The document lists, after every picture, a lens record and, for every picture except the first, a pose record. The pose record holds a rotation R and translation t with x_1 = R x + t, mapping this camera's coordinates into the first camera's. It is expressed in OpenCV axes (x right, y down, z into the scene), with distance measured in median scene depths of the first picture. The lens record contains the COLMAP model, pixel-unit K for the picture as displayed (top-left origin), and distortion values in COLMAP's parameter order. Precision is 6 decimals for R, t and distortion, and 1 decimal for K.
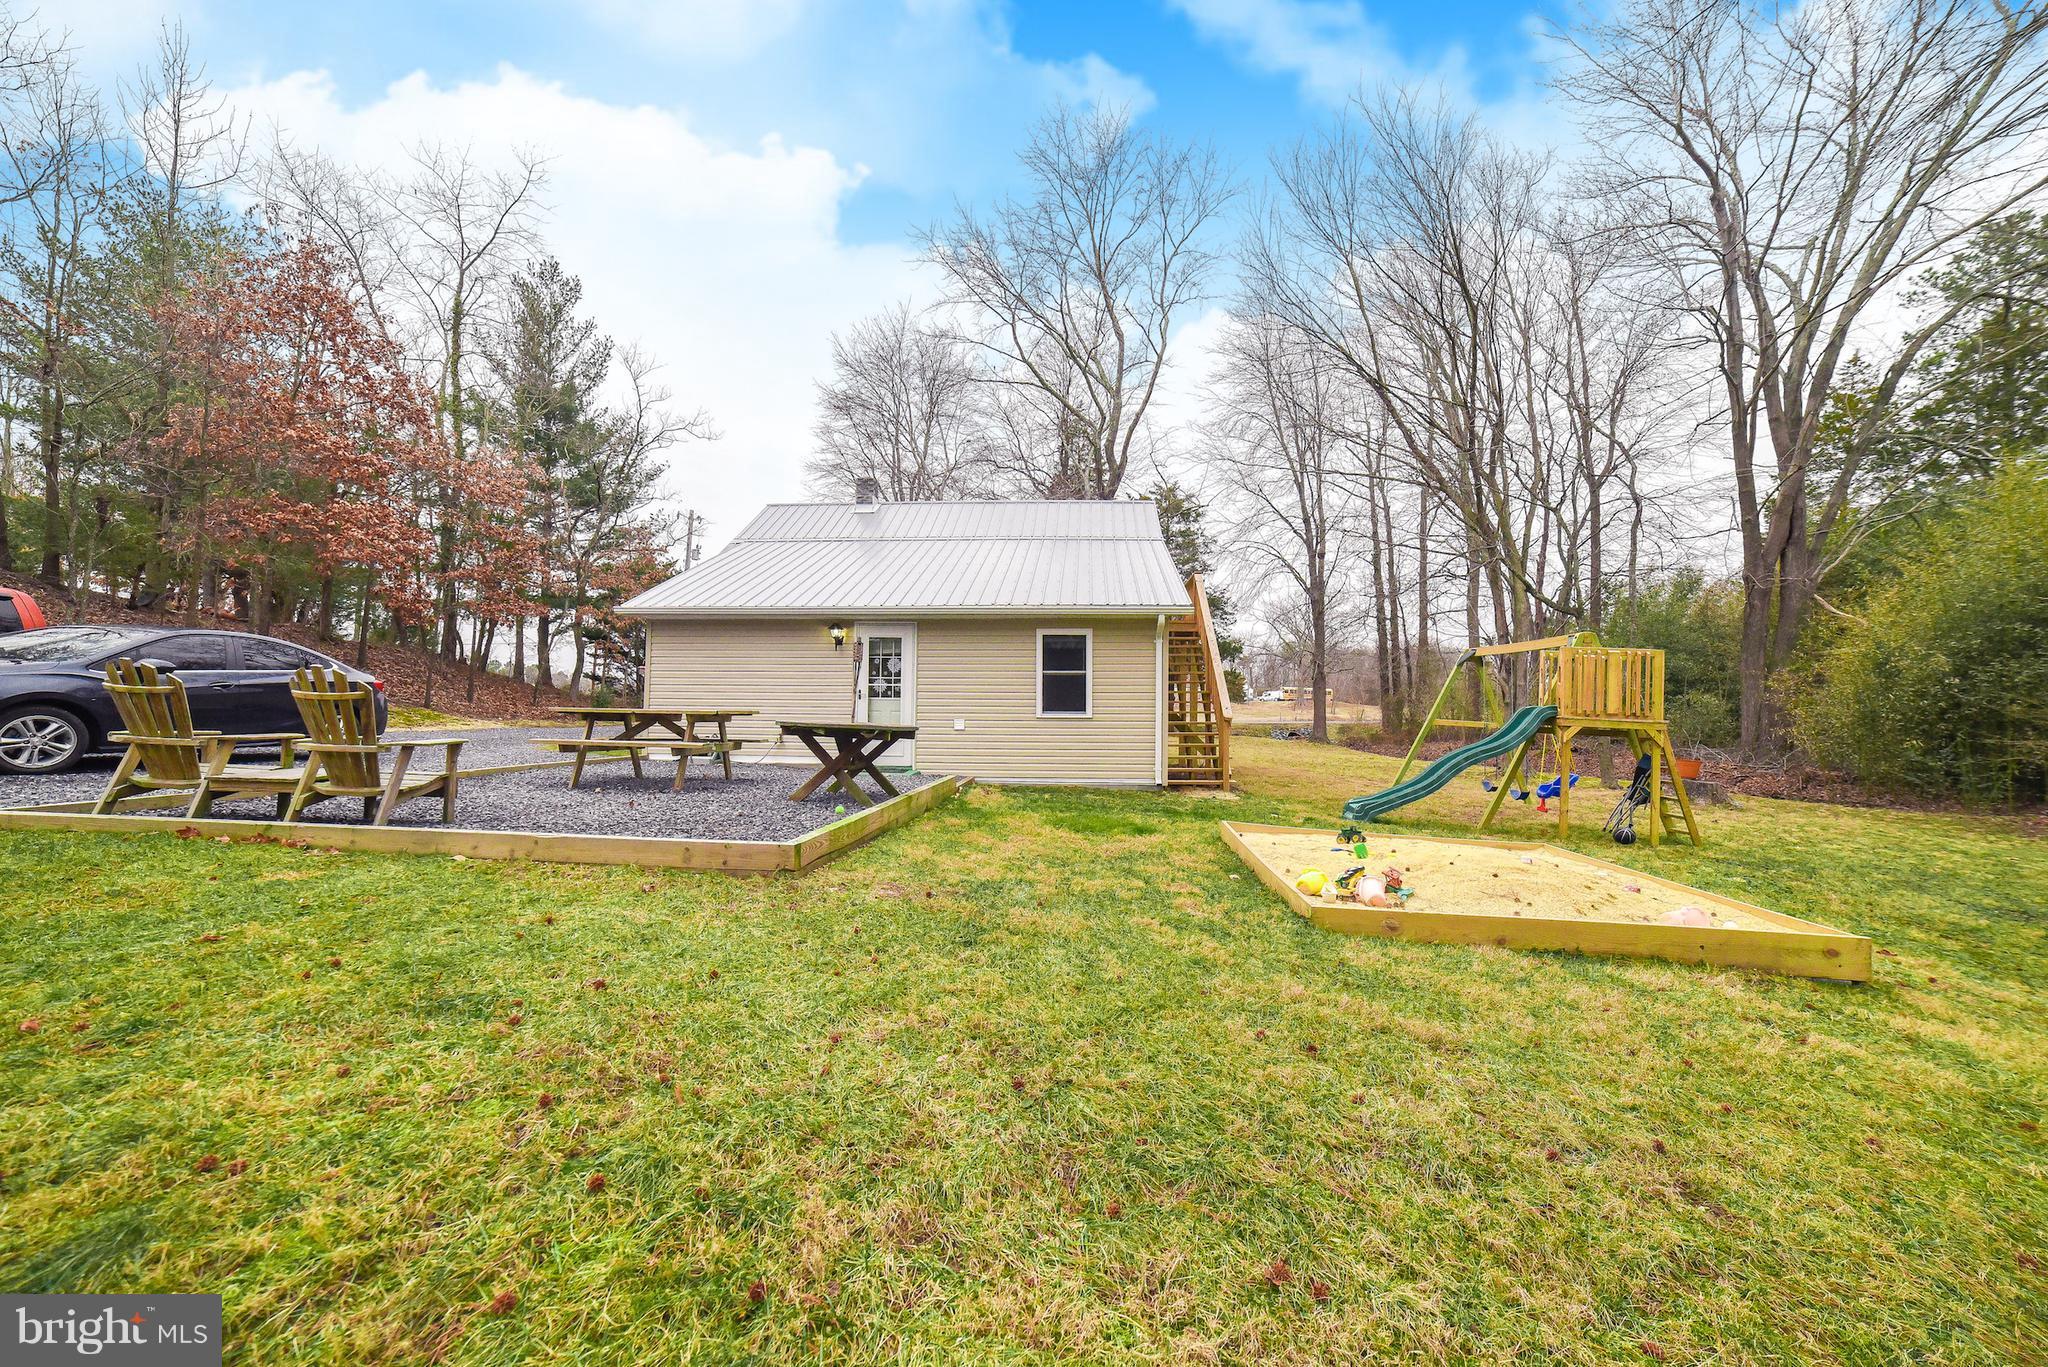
lens RADIAL K [[762.6, 0, 1024.0], [0, 762.6, 683.5], [0, 0, 1]] dist [-0.032095, -0.000025]
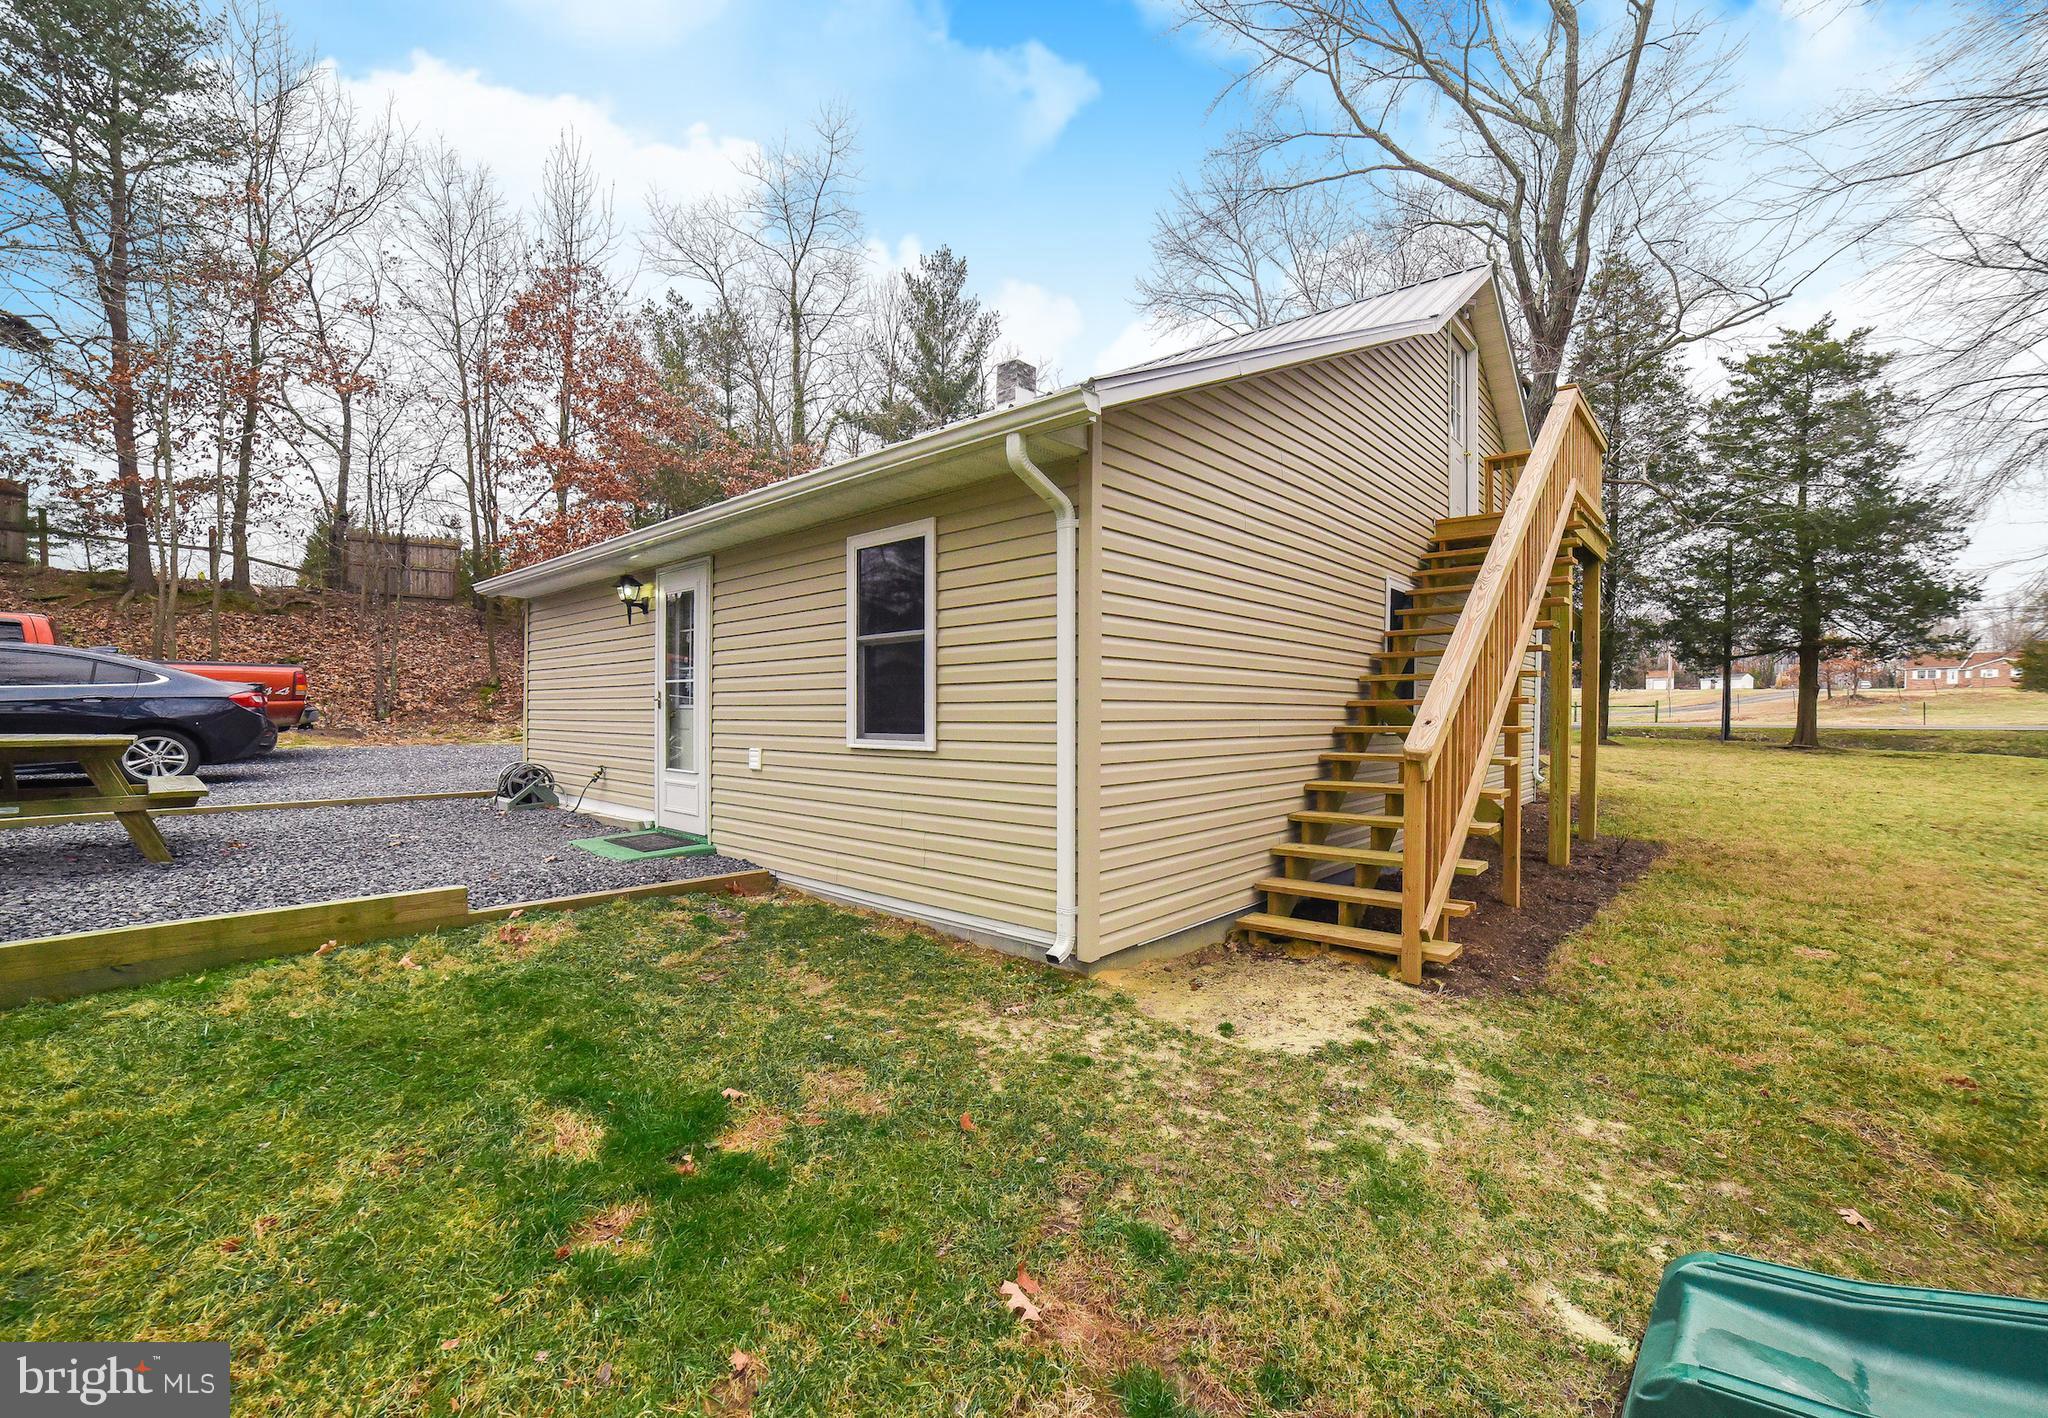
lens RADIAL K [[845.8, 0, 1055.5], [0, 845.8, 719.7], [0, 0, 1]] dist [-0.073854, 0.032699]
pose [[0.813653, -0.000432, -0.581351, 0.366767], [0.027135, 0.998938, 0.037237, 0.013667], [0.580717, -0.046073, 0.812801, 0.664226]]
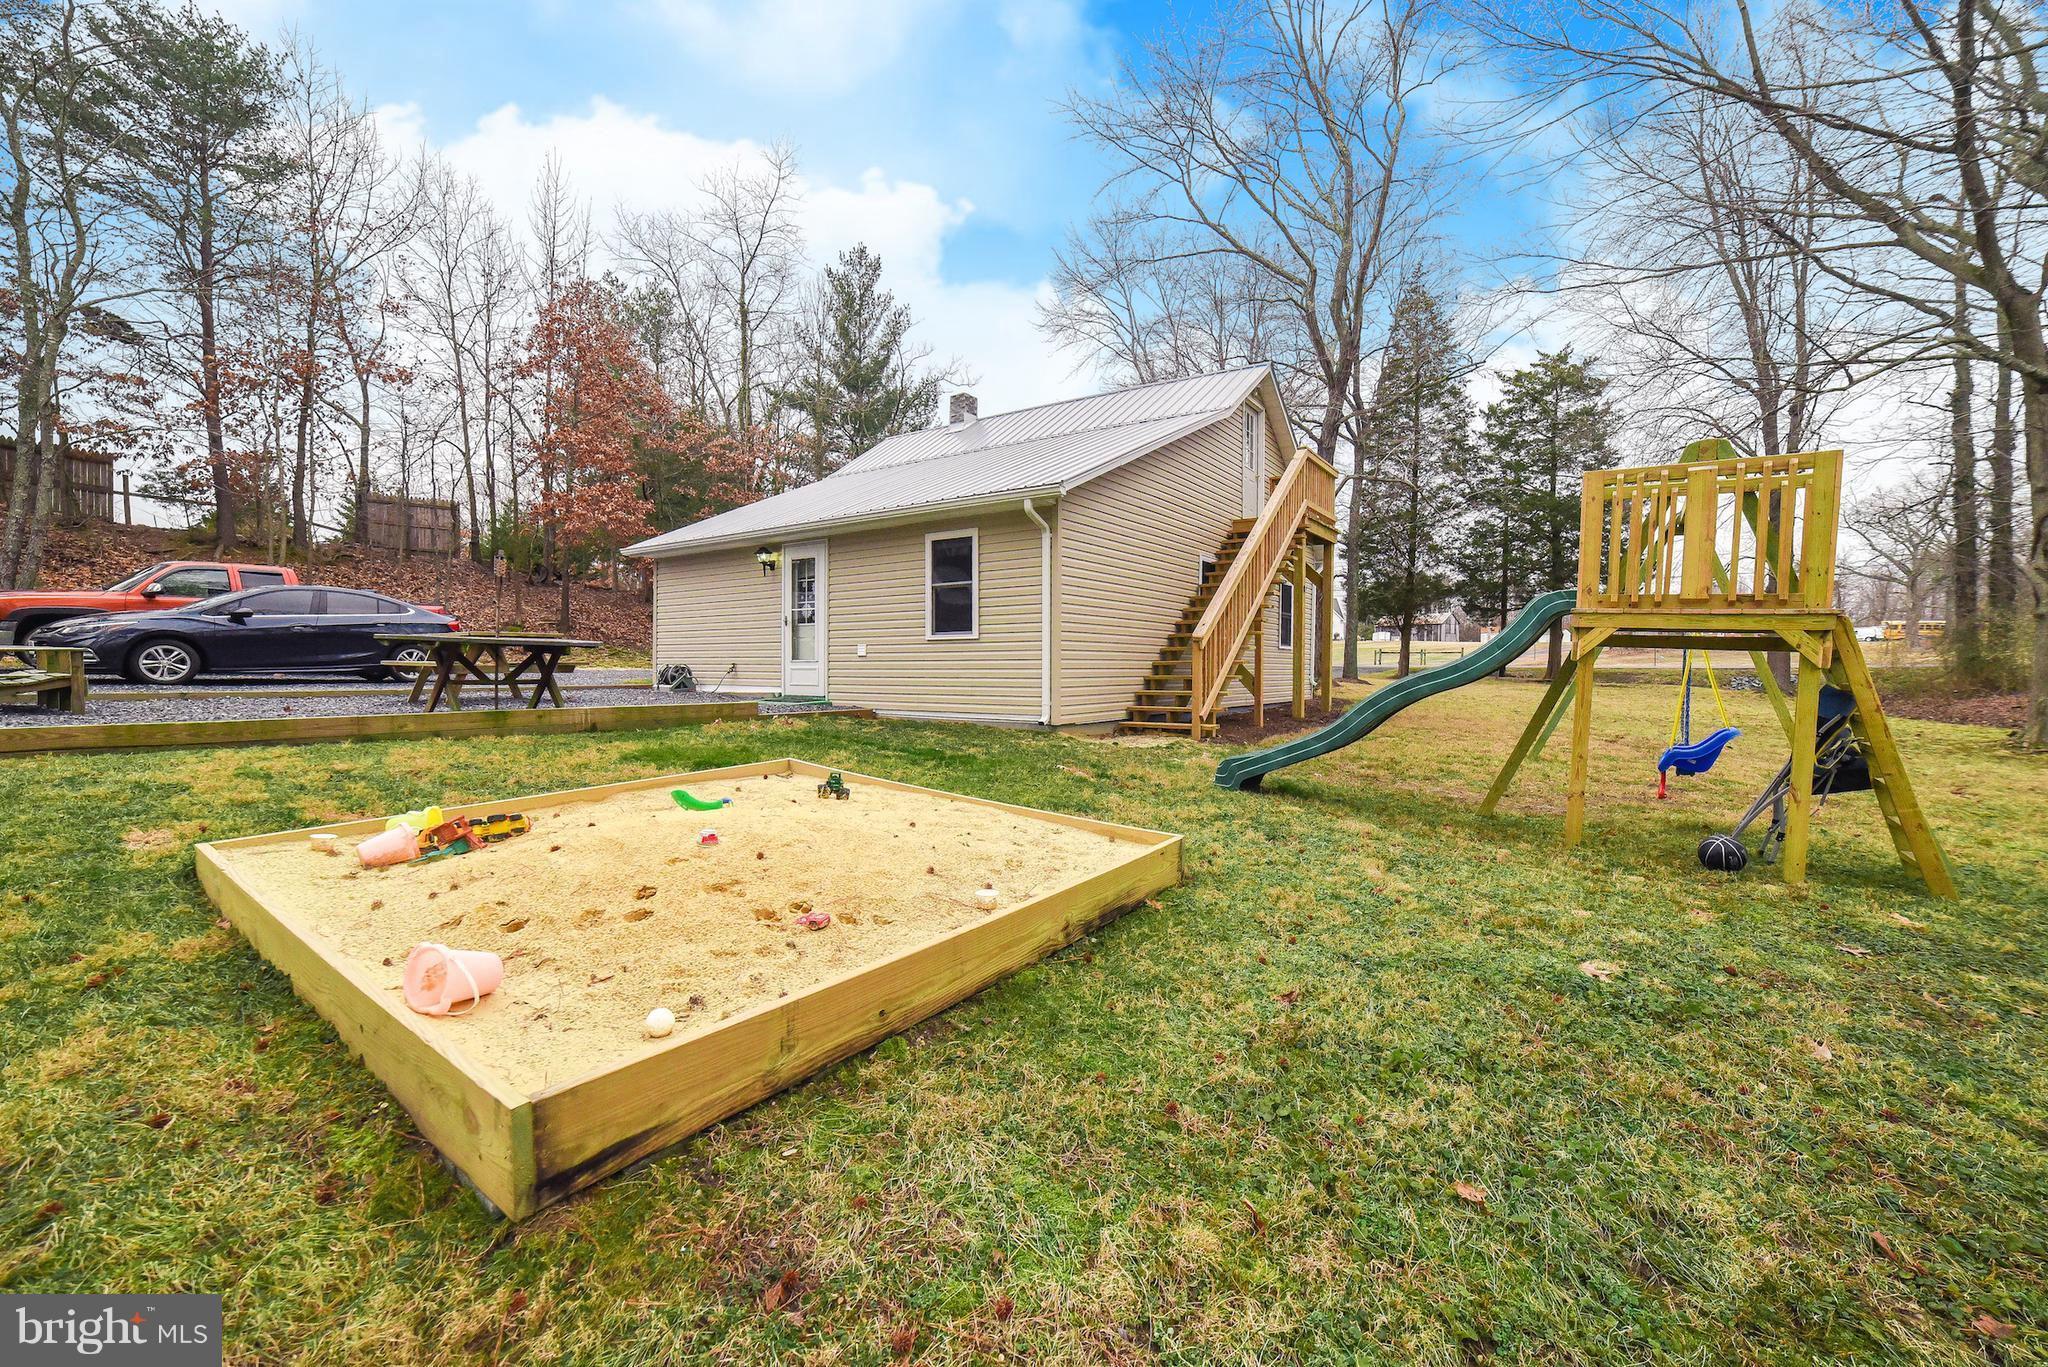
lens RADIAL K [[807.5, 0, 1021.2], [0, 807.5, 690.3], [0, 0, 1]] dist [-0.079540, 0.032523]
pose [[0.867672, 0.010615, -0.497024, 0.527688], [0.024521, 0.997641, 0.064115, 0.043139], [0.496532, -0.067818, 0.865365, 0.272437]]
